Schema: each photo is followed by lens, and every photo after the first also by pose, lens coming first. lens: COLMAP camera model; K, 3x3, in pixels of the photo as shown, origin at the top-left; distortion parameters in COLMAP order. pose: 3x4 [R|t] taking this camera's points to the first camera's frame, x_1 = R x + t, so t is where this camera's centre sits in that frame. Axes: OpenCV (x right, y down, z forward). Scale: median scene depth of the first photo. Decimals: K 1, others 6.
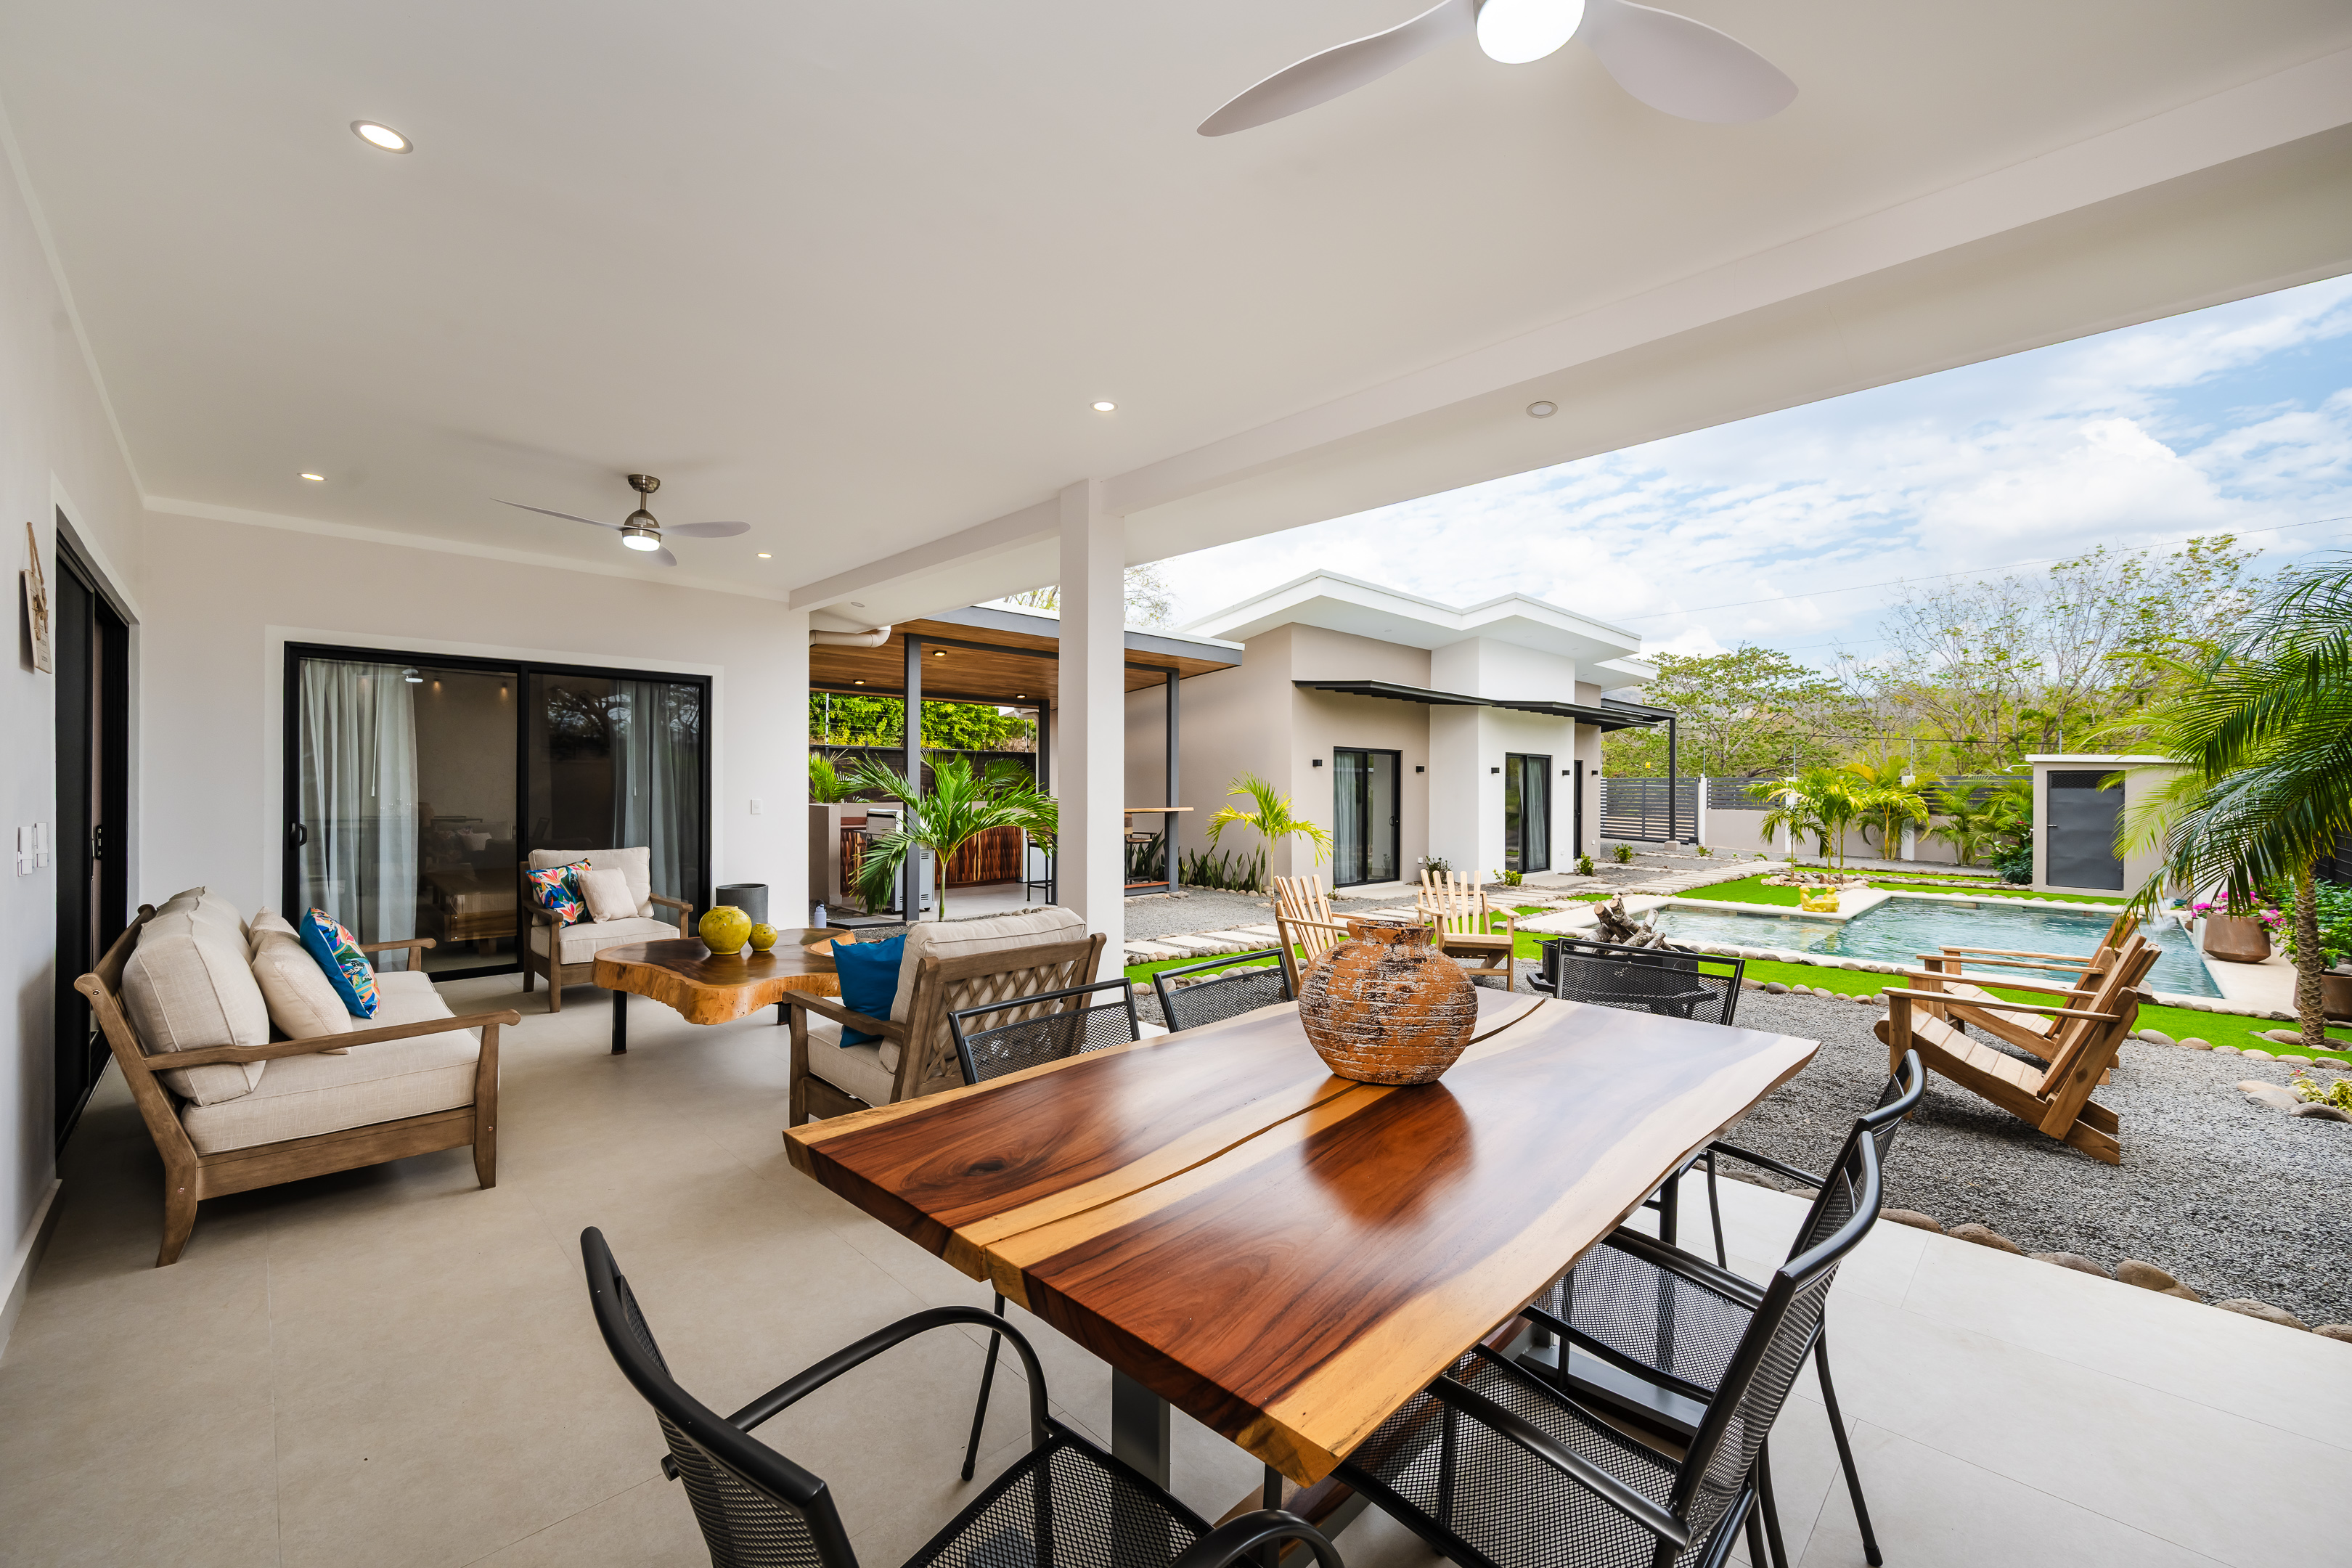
lens RADIAL K [[928.5, 0, 1176.4], [0, 928.5, 785.3], [0, 0, 1]] dist [-0.004529, -0.000666]
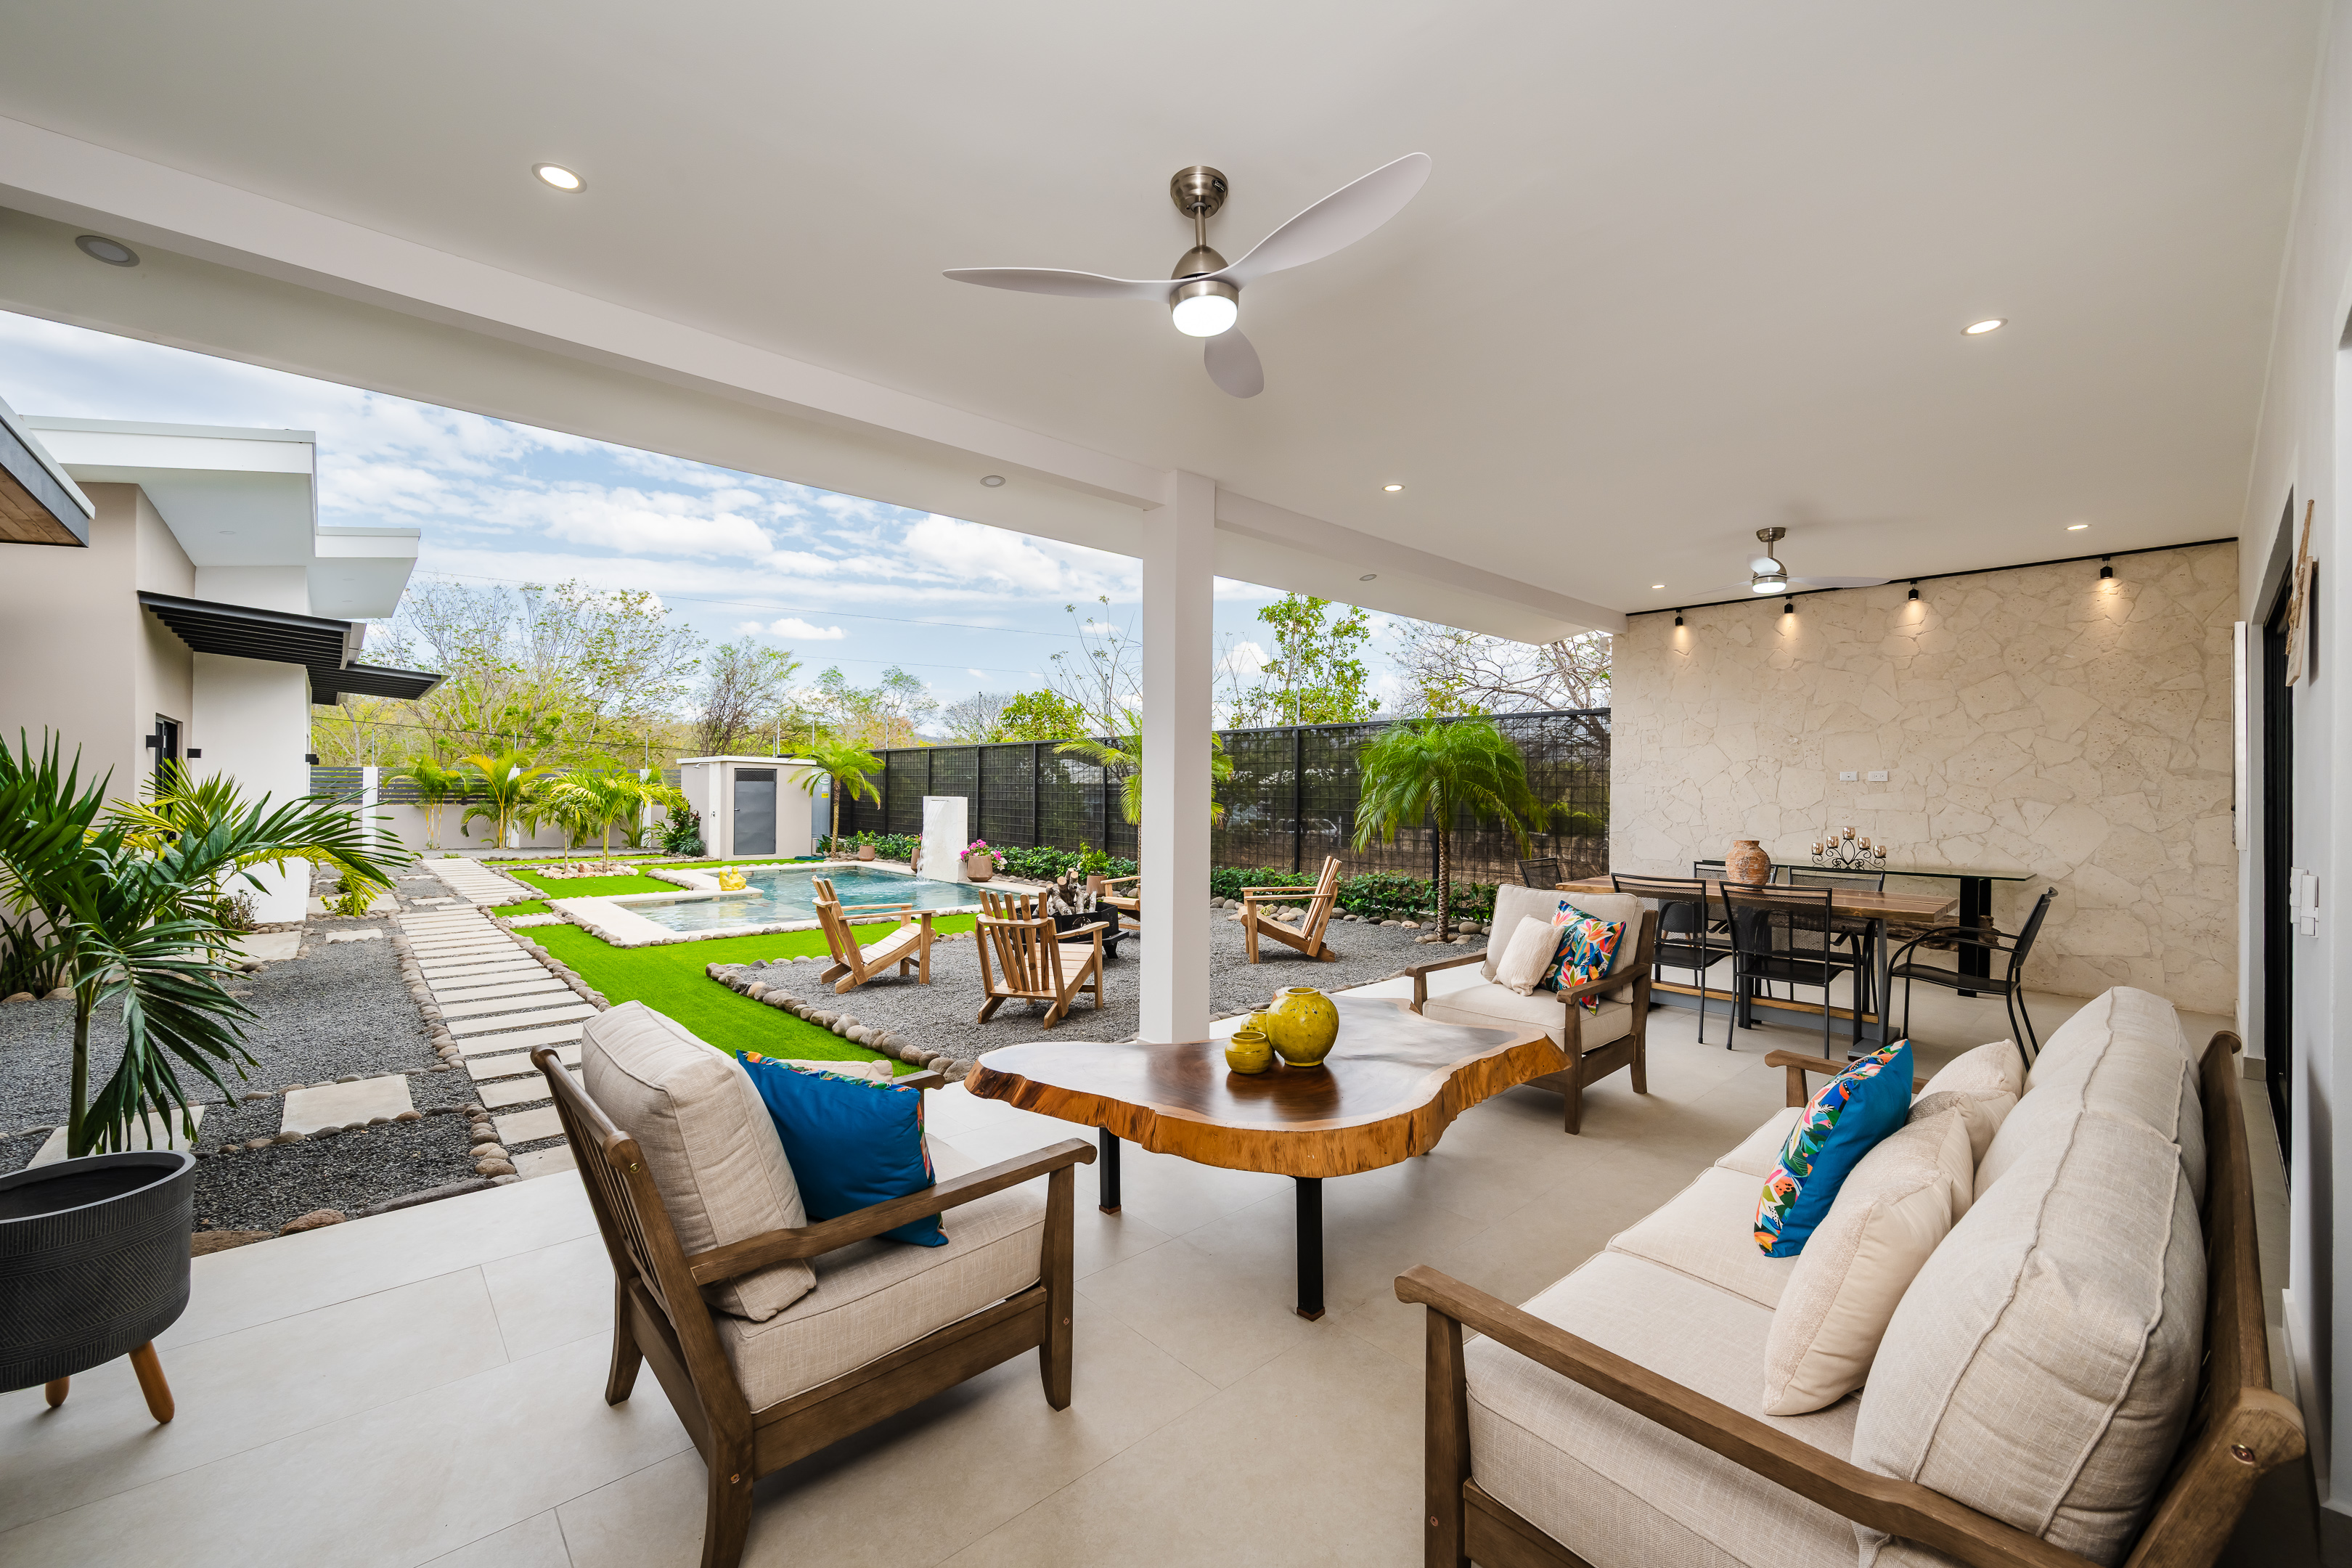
lens RADIAL K [[928.5, 0, 1181.9], [0, 928.5, 772.6], [0, 0, 1]] dist [-0.004529, -0.000666]
pose [[0.061614, 0.006858, 0.998076, -0.305372], [-0.016178, 0.999852, -0.005872, -0.011002], [-0.997969, -0.015785, 0.061716, 0.269388]]
